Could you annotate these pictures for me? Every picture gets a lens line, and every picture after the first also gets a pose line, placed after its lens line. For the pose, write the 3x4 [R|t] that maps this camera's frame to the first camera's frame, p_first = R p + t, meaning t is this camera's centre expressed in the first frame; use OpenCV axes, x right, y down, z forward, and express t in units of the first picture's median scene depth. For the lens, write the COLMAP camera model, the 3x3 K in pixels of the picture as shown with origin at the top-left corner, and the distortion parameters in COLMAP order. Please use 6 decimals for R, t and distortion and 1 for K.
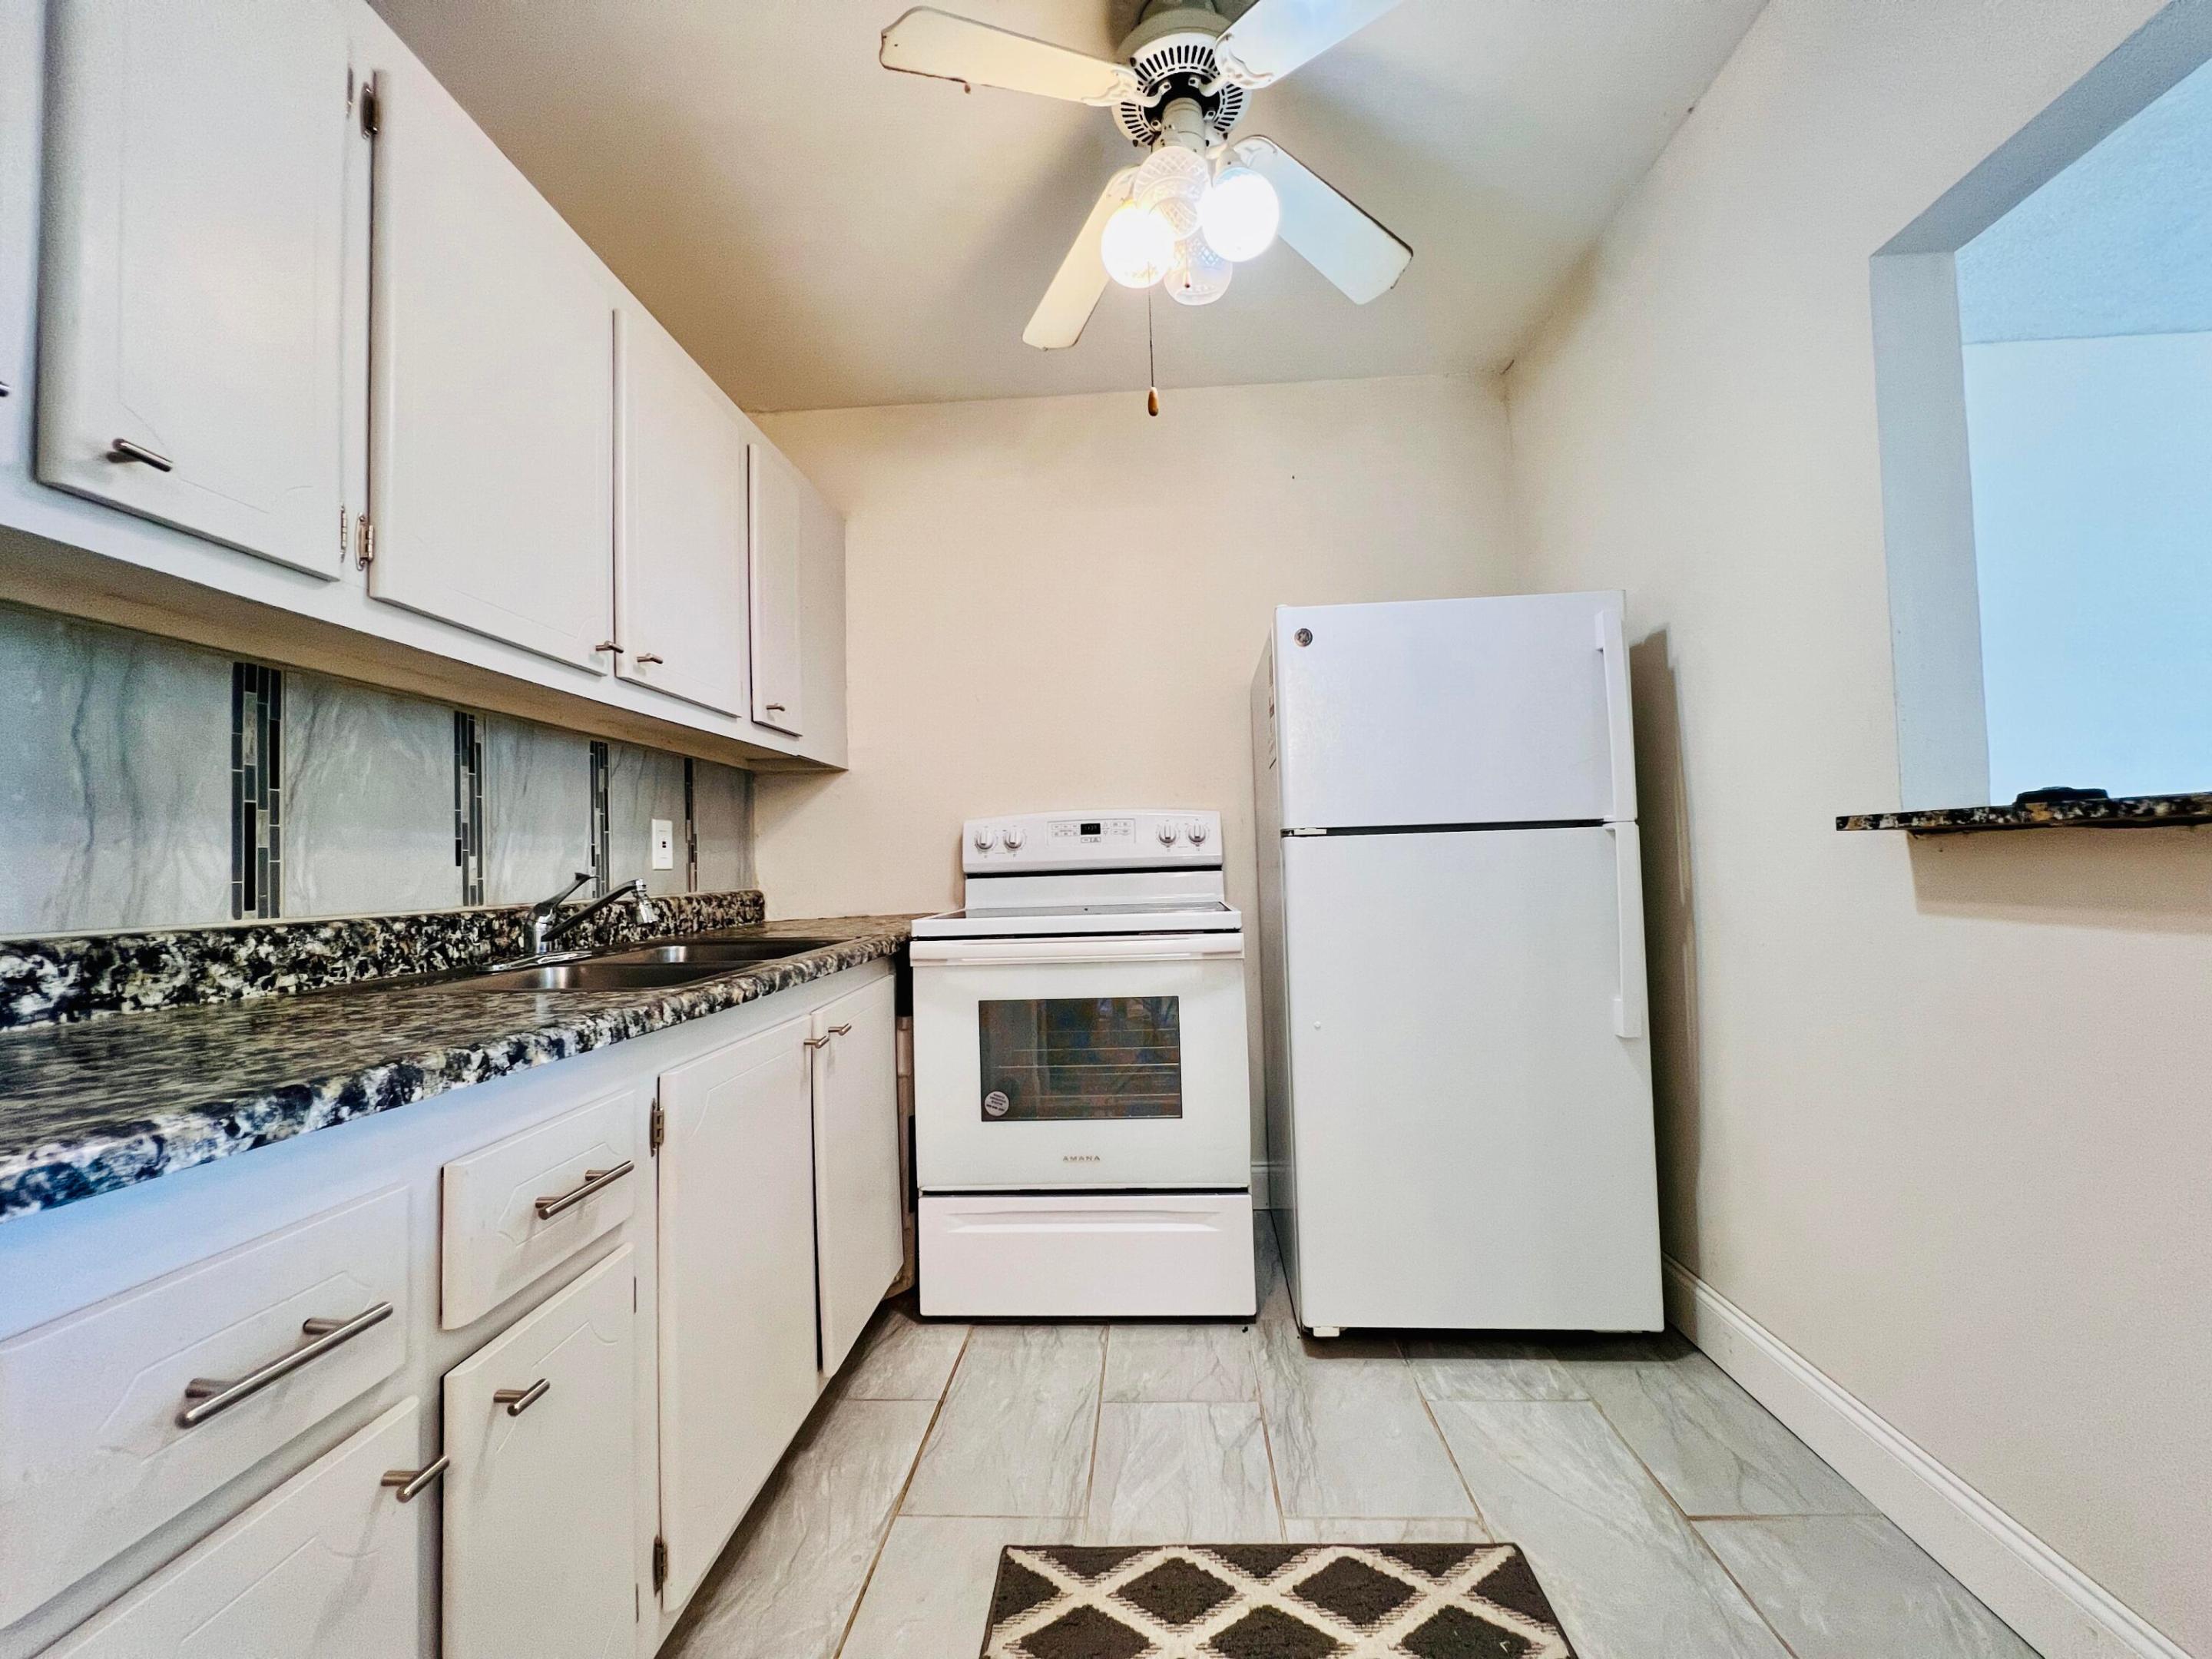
lens RADIAL K [[886.3, 0, 1114.4], [0, 886.3, 832.8], [0, 0, 1]] dist [-0.004007, 0.000324]
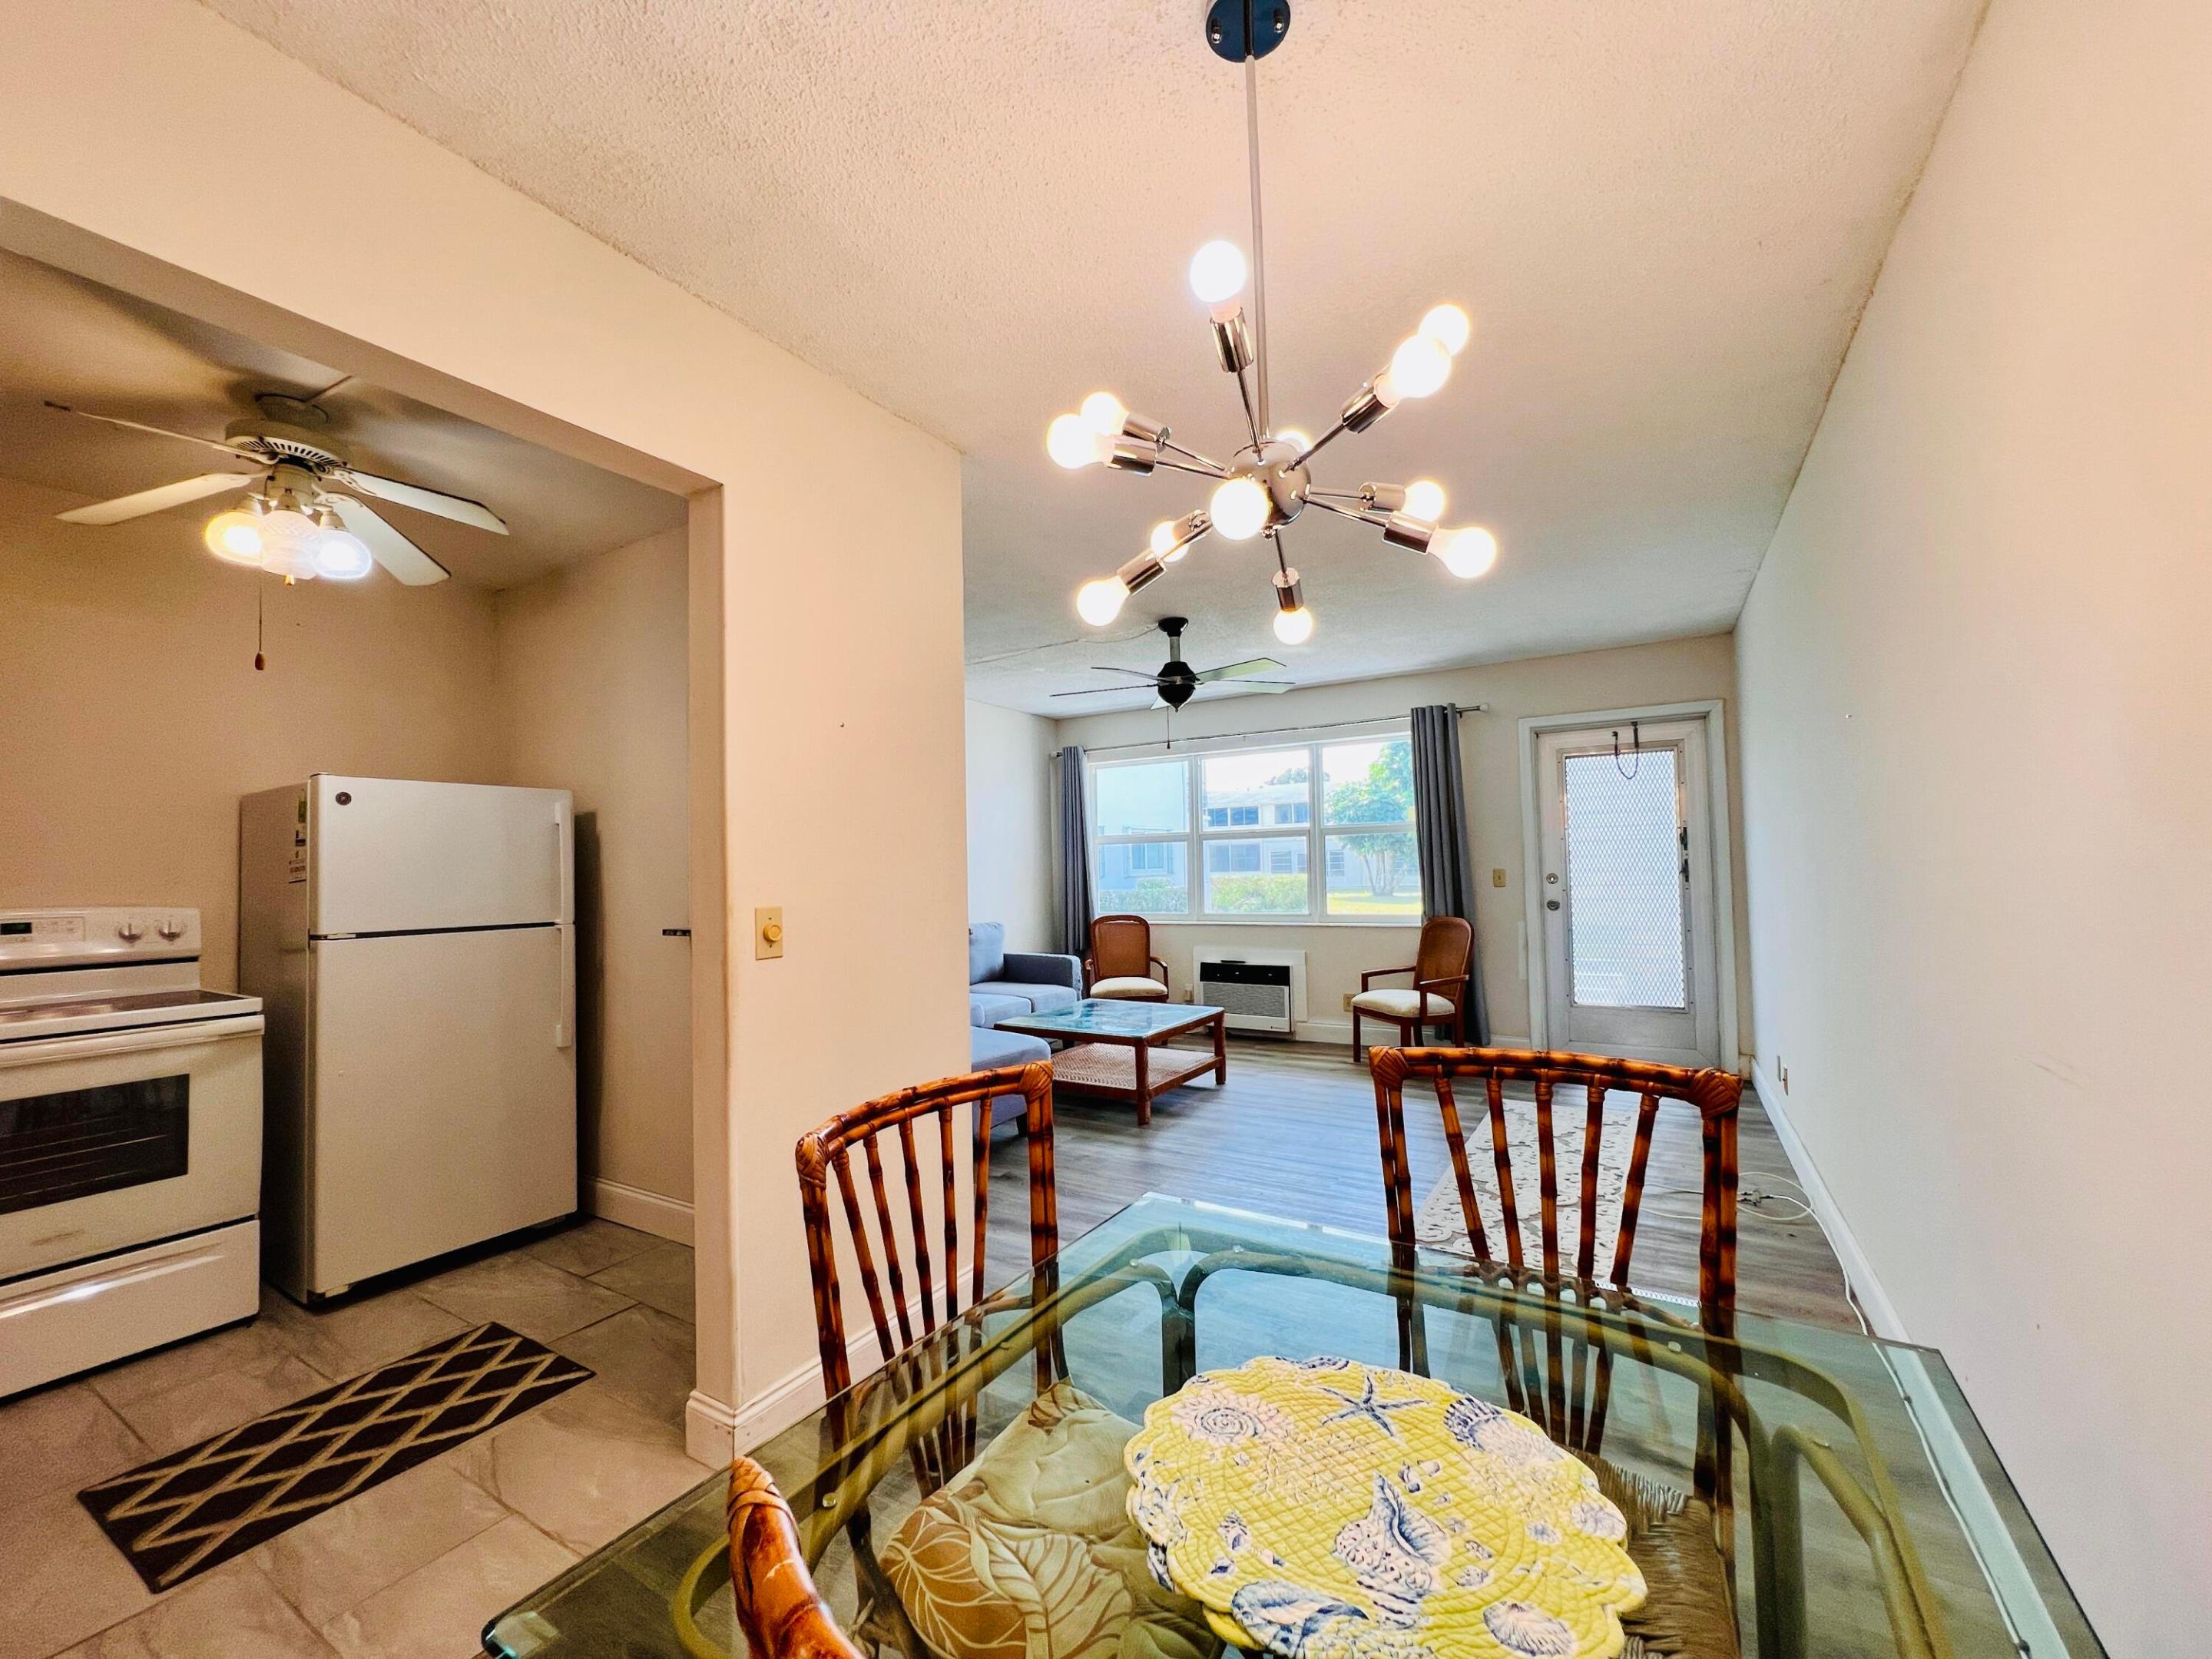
lens RADIAL K [[886.3, 0, 1116.0], [0, 886.3, 841.2], [0, 0, 1]] dist [-0.004007, 0.000324]
pose [[0.476699, 0.042599, 0.878034, -0.436329], [-0.019404, 0.999092, -0.037937, -0.124793], [-0.878852, 0.001047, 0.477092, -0.766564]]
